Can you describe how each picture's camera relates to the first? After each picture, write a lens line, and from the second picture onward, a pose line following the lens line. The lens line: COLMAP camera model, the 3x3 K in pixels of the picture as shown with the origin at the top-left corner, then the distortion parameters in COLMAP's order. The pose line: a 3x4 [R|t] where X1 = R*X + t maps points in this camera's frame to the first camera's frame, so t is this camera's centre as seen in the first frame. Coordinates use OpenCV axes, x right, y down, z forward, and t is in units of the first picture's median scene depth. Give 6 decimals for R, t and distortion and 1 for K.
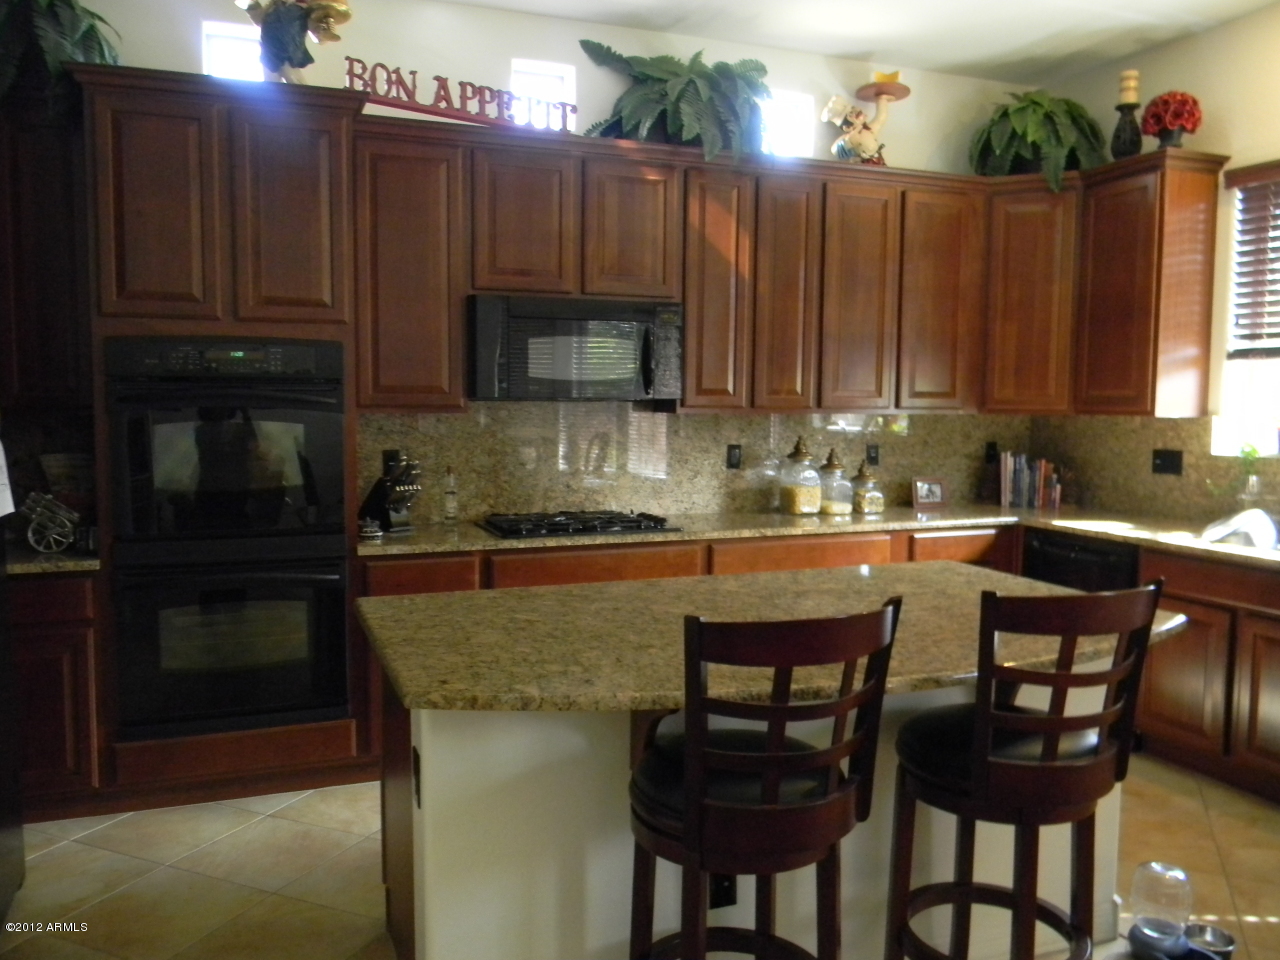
lens RADIAL K [[1029.8, 0, 628.9], [0, 1029.8, 478.5], [0, 0, 1]] dist [0.012496, -0.022211]
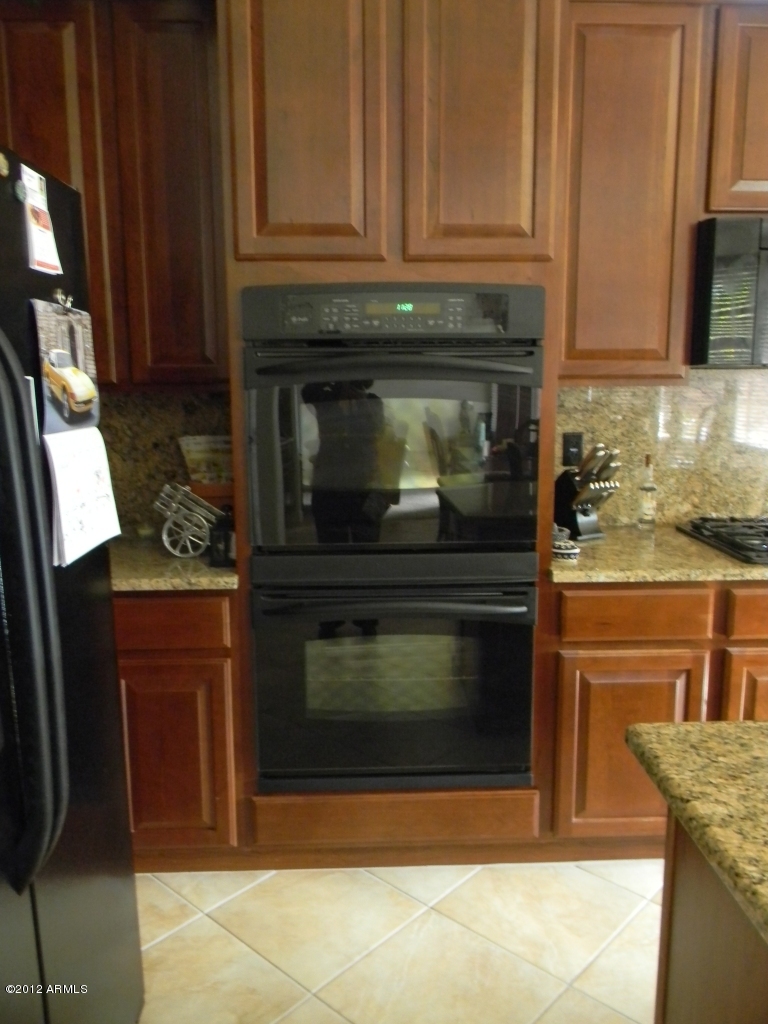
lens RADIAL K [[817.5, 0, 384.1], [0, 817.5, 506.2], [0, 0, 1]] dist [0.007876, -0.026807]
pose [[0.946730, 0.044364, -0.318957, -0.164071], [-0.015890, 0.995694, 0.091327, -0.026406], [0.321635, -0.081394, 0.943359, 0.352219]]
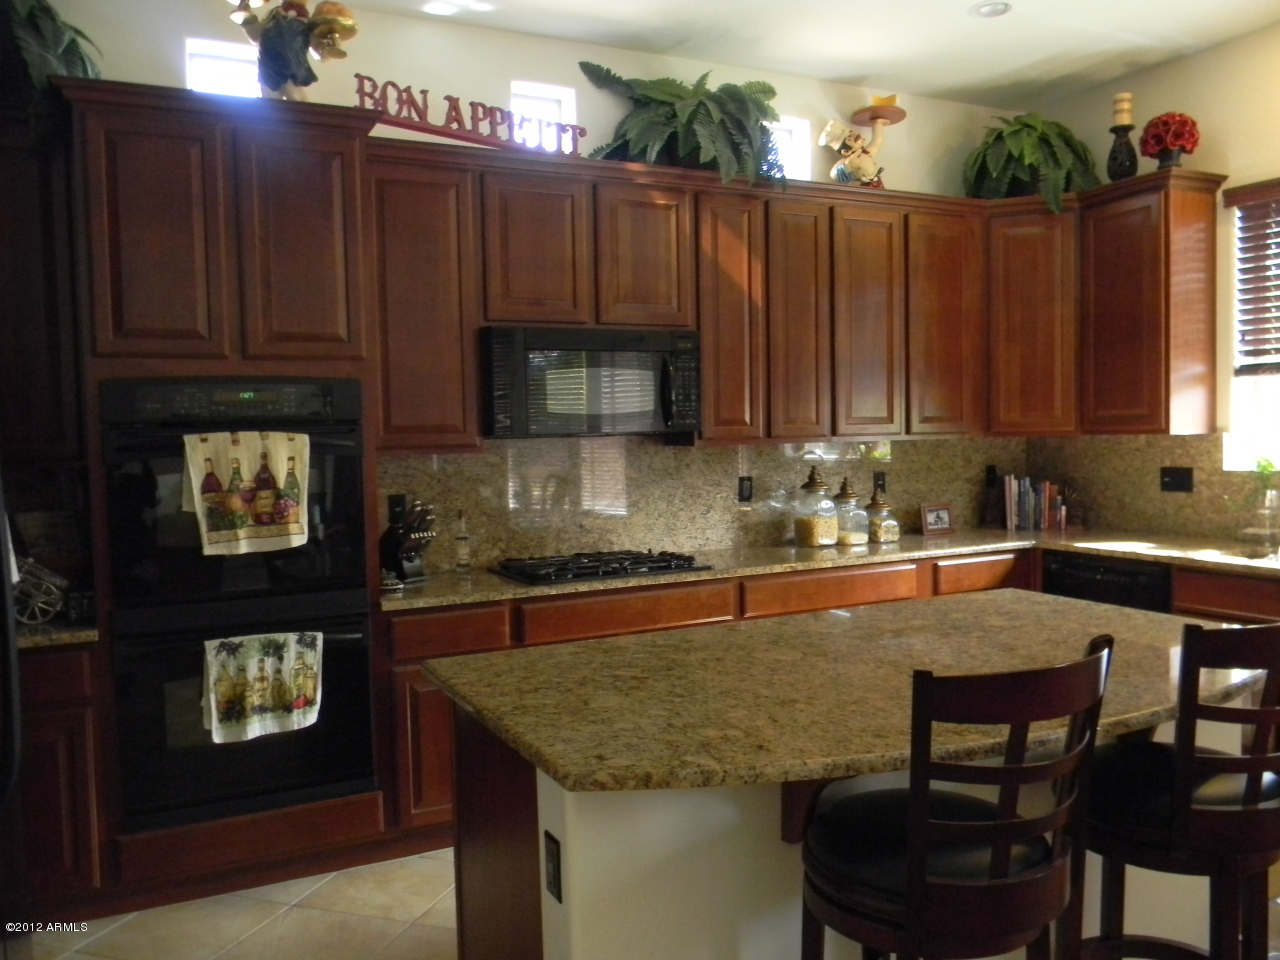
lens RADIAL K [[1029.8, 0, 628.9], [0, 1029.8, 478.5], [0, 0, 1]] dist [0.012496, -0.022211]
pose [[0.995540, -0.033711, 0.088113, -0.102907], [0.036686, 0.998803, -0.032365, -0.004473], [-0.086916, 0.035453, 0.995585, 0.054443]]
